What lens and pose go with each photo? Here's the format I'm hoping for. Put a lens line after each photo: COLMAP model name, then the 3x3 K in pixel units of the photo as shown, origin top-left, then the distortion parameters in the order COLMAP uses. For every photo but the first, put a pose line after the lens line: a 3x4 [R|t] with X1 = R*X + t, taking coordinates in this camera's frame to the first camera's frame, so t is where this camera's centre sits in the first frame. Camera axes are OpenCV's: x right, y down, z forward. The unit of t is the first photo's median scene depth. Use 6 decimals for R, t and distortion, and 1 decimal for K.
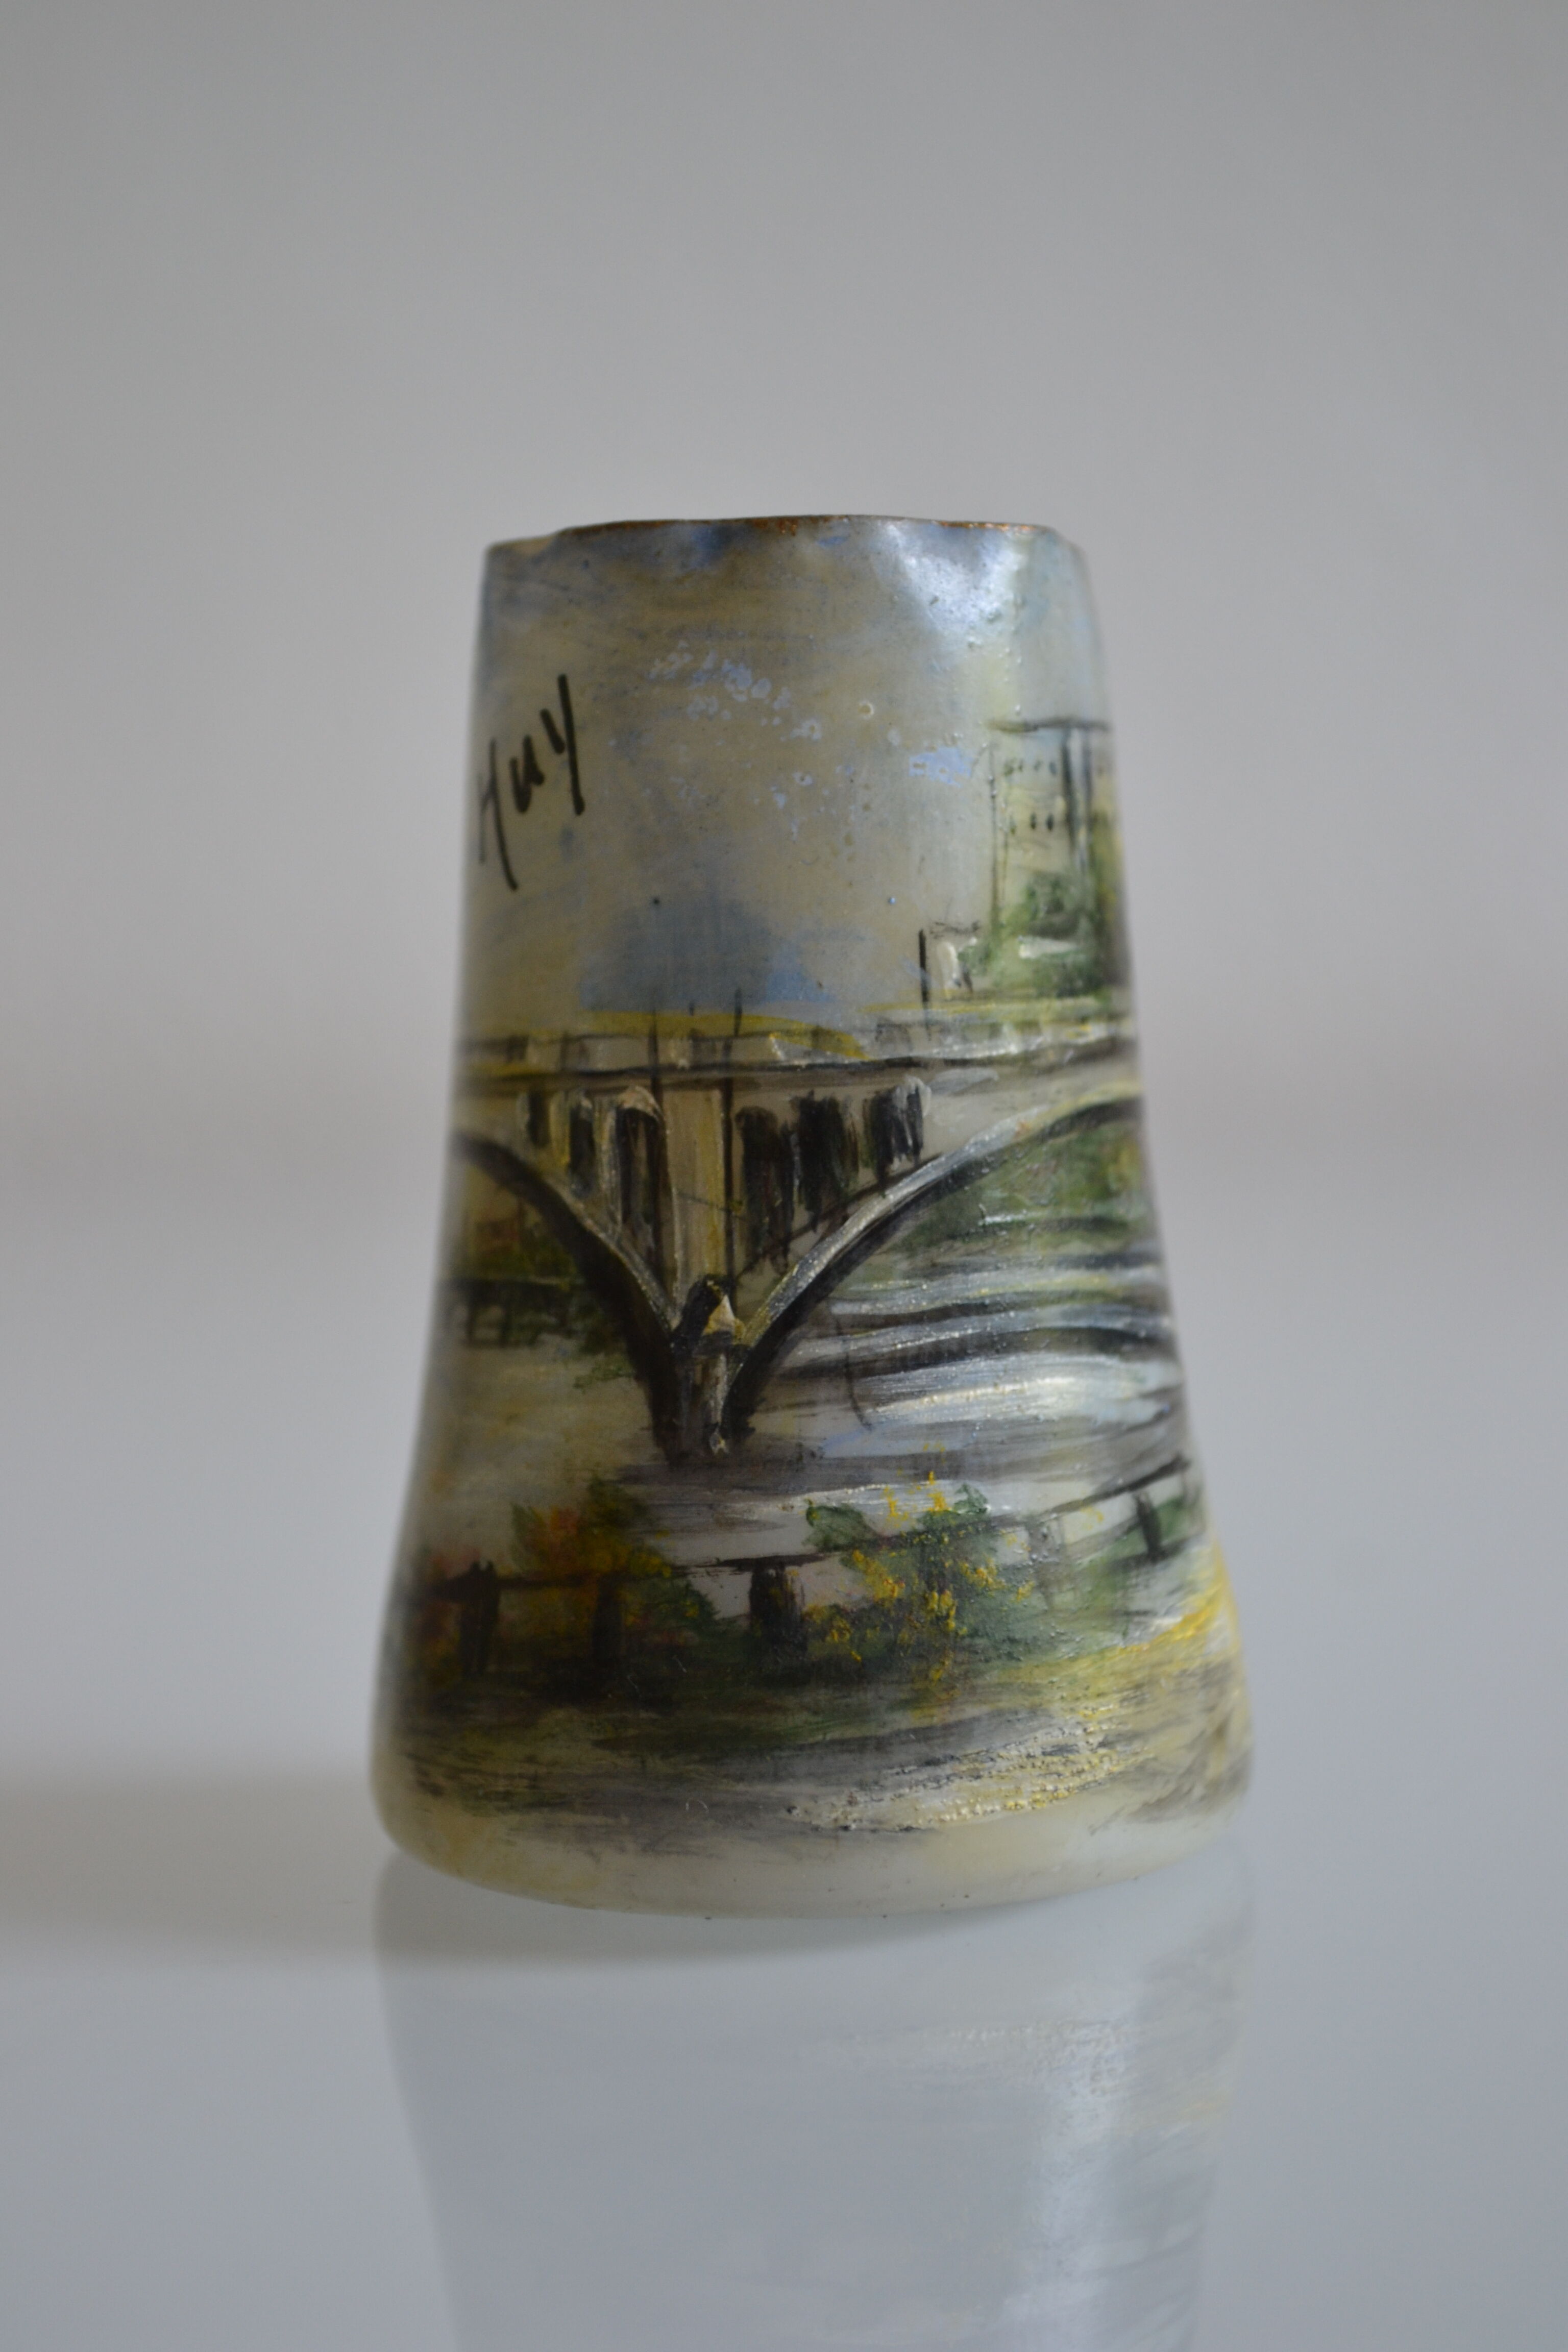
lens RADIAL K [[4124.6, 0, 769.6], [0, 4124.6, 1174.7], [0, 0, 1]] dist [-0.004755, 0.000000]
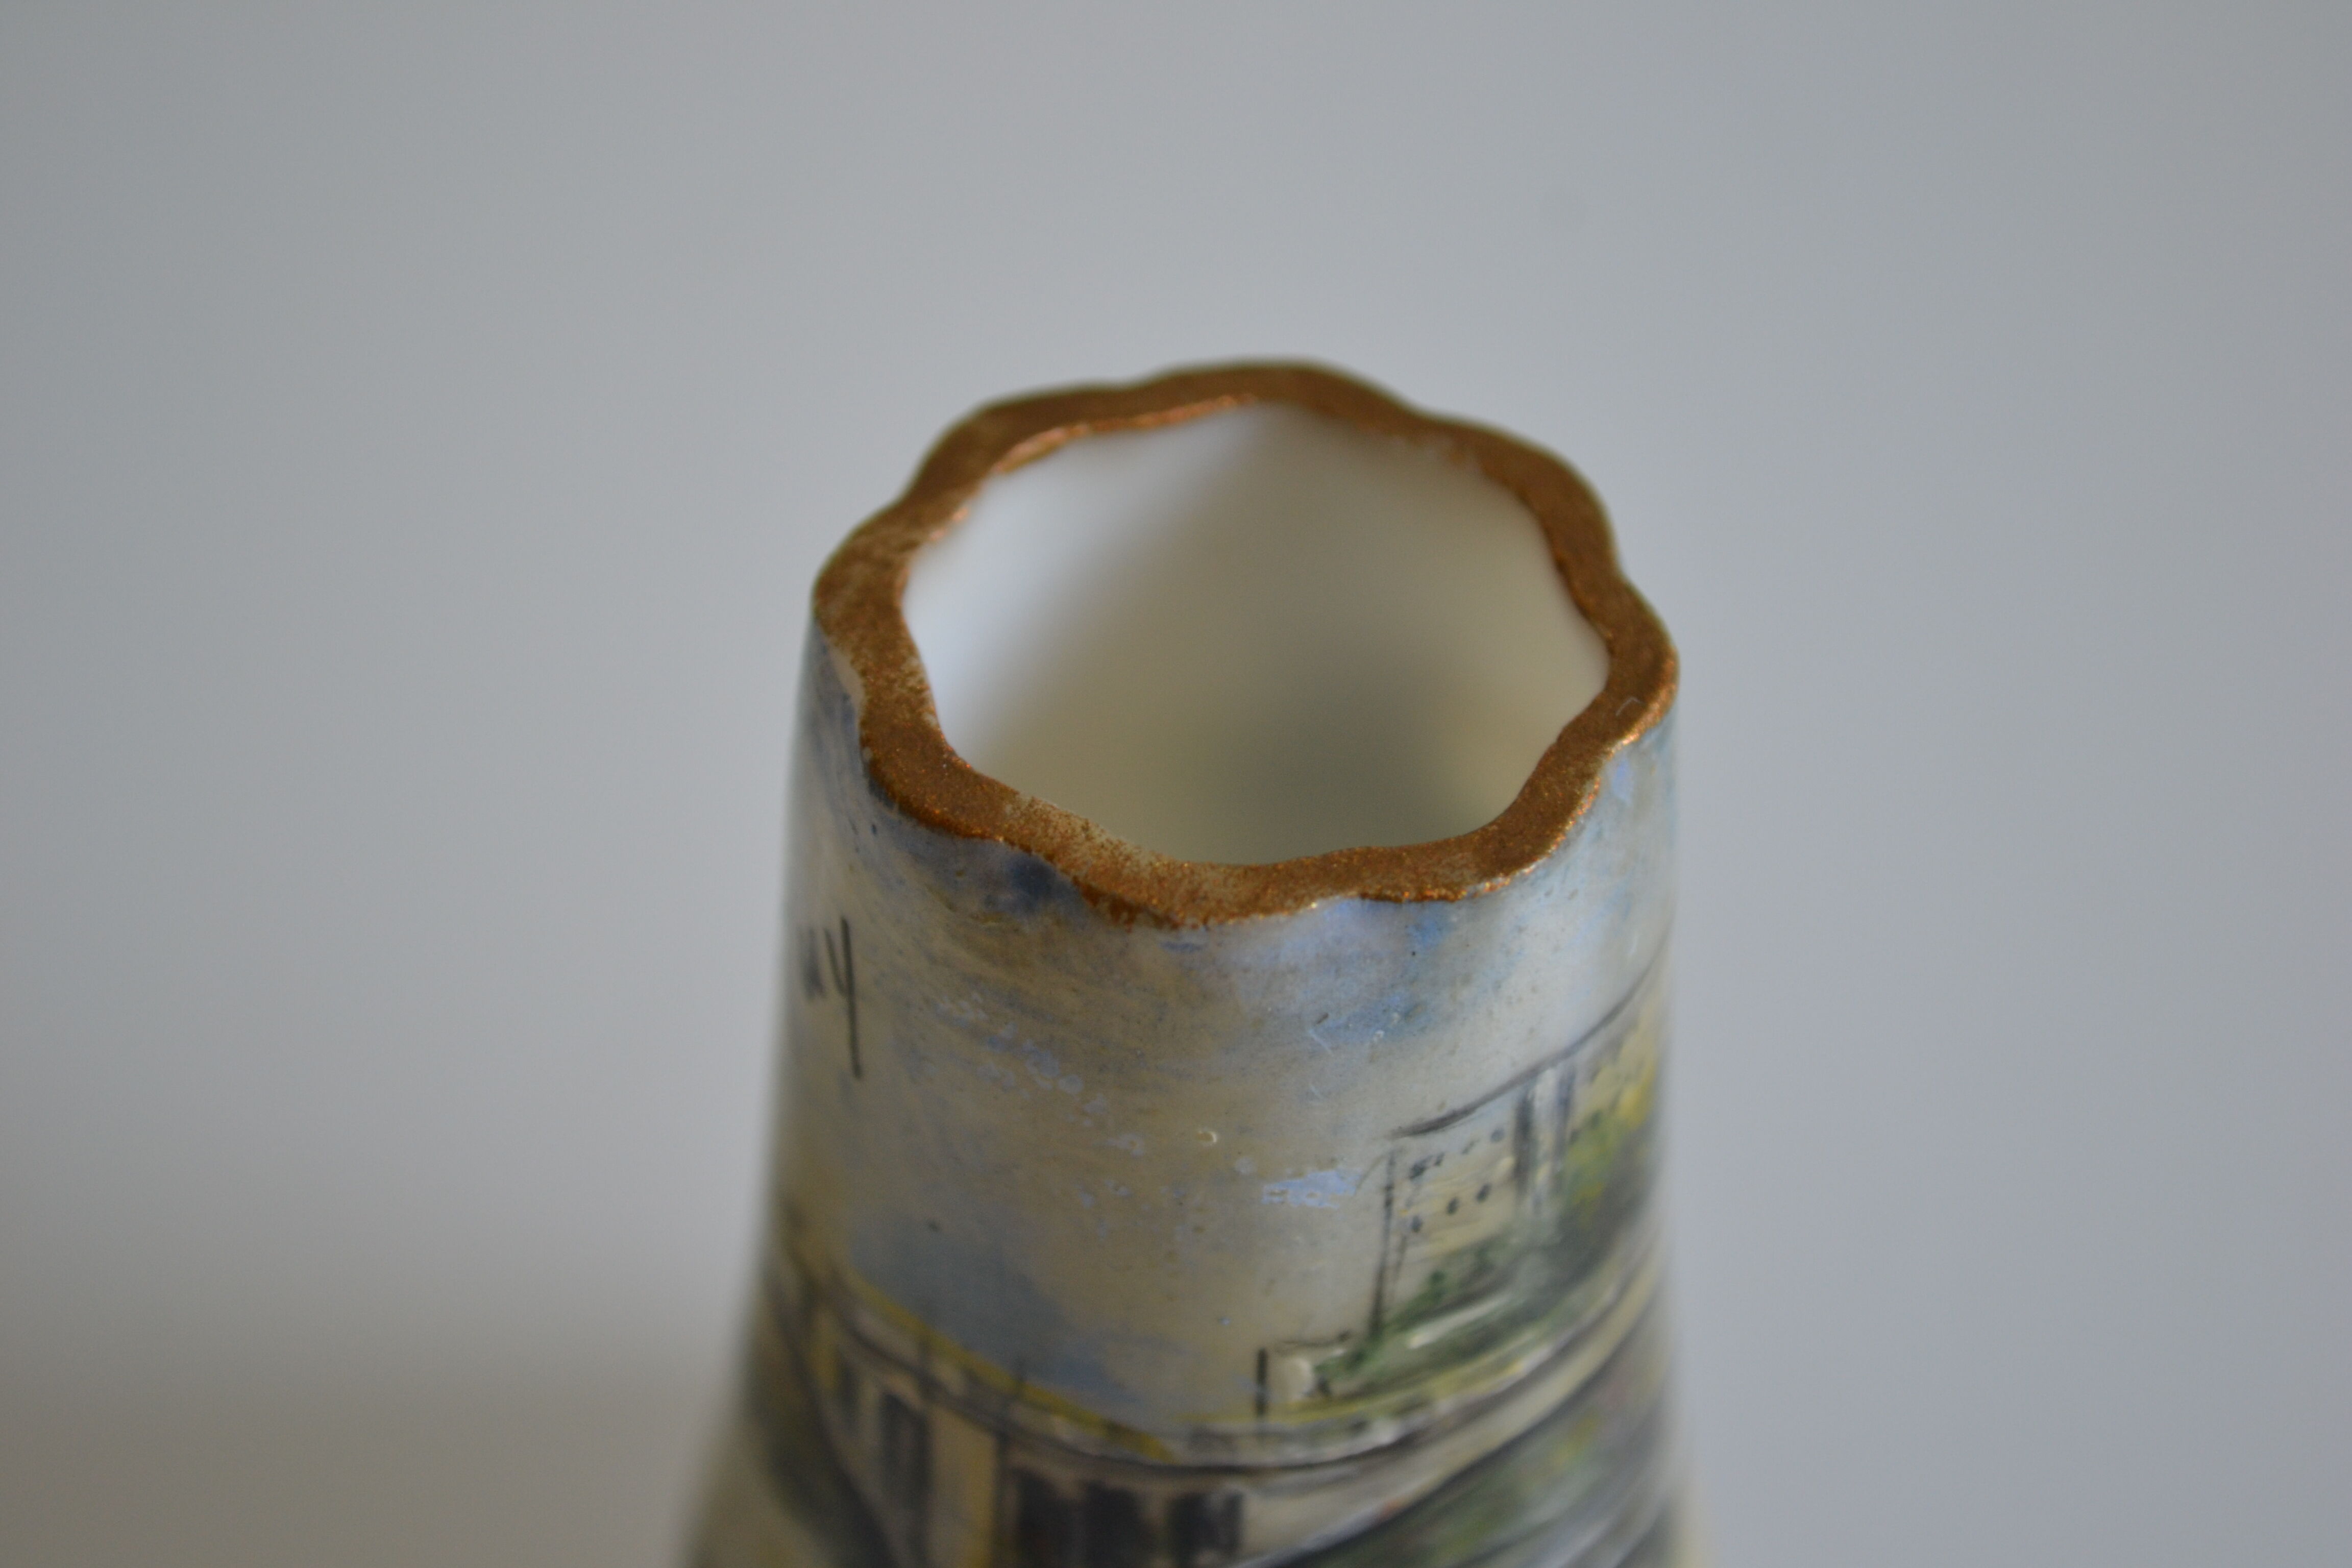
lens RADIAL K [[5161.9, 0, 1164.9], [0, 5161.9, 794.0], [0, 0, 1]] dist [0.030562, 0.000000]
pose [[0.959155, 0.227479, -0.168150, 0.155617], [-0.062093, 0.749228, 0.659395, -0.757915], [0.275981, -0.622022, 0.732751, 0.365562]]
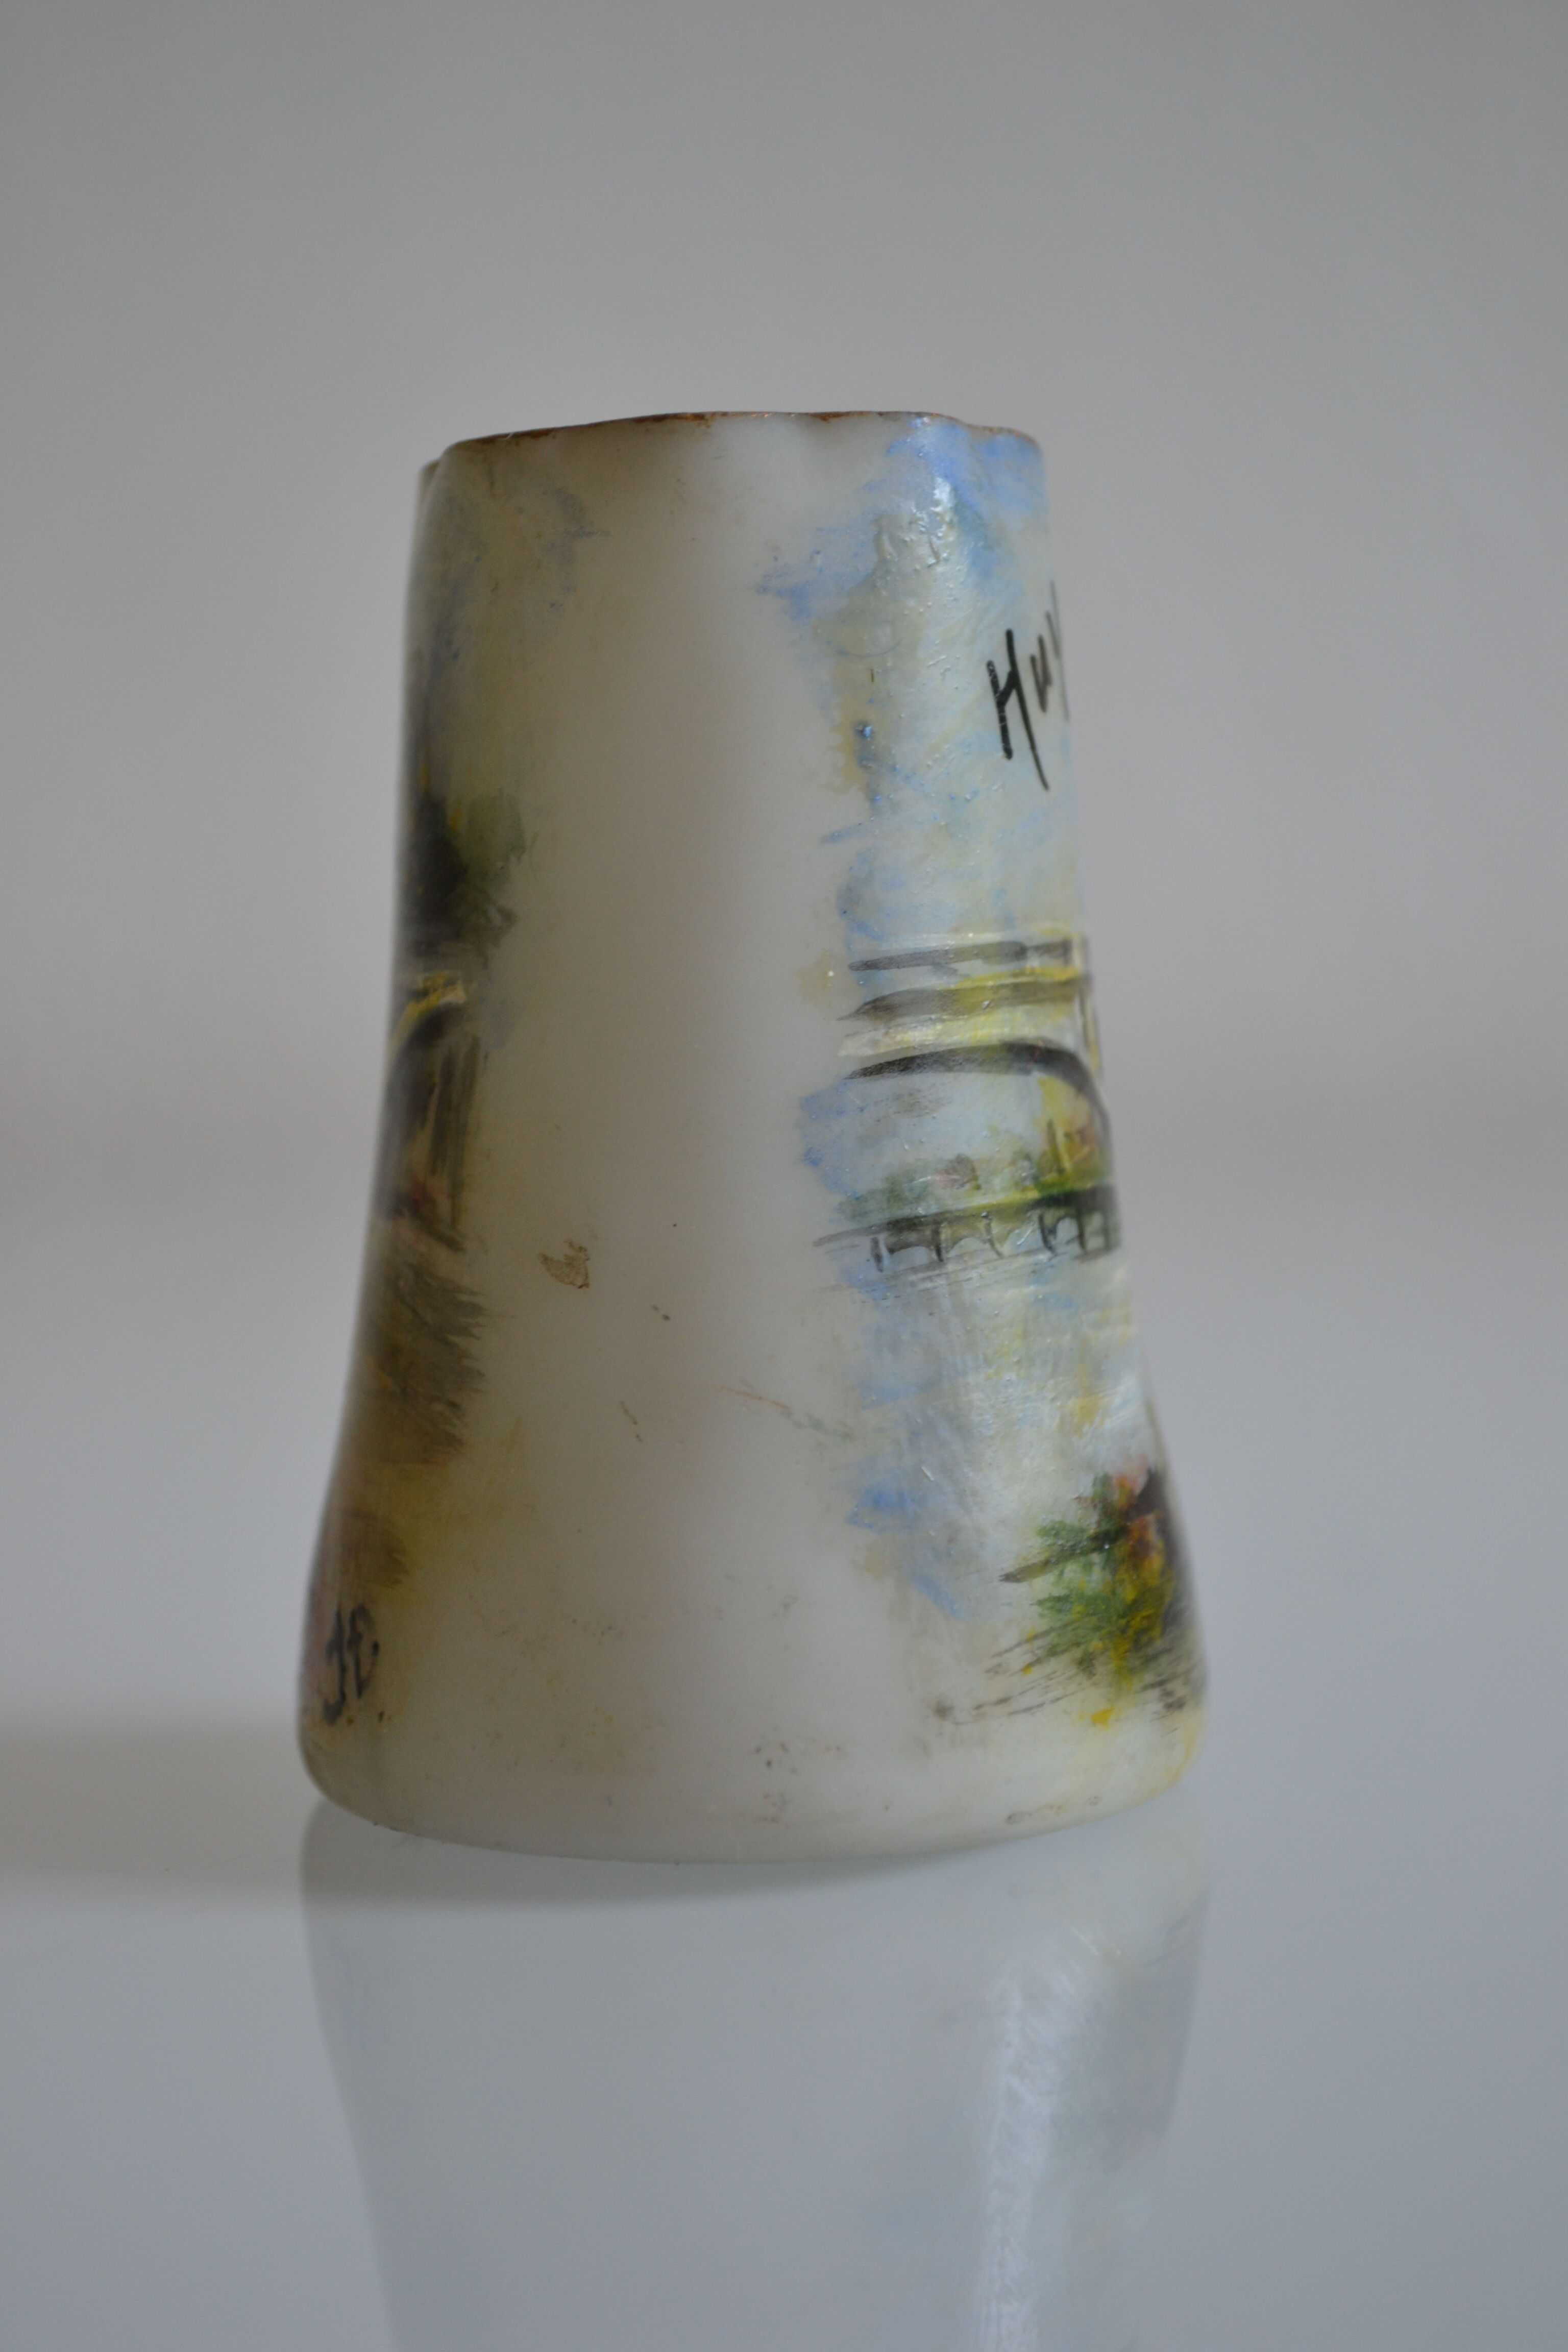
lens RADIAL K [[4124.6, 0, 770.3], [0, 4124.6, 1167.2], [0, 0, 1]] dist [-0.004755, 0.000000]
pose [[-0.450807, -0.006897, 0.892595, -0.933541], [0.079165, 0.995721, 0.047677, -0.032859], [-0.889104, 0.092155, -0.448332, 1.552152]]
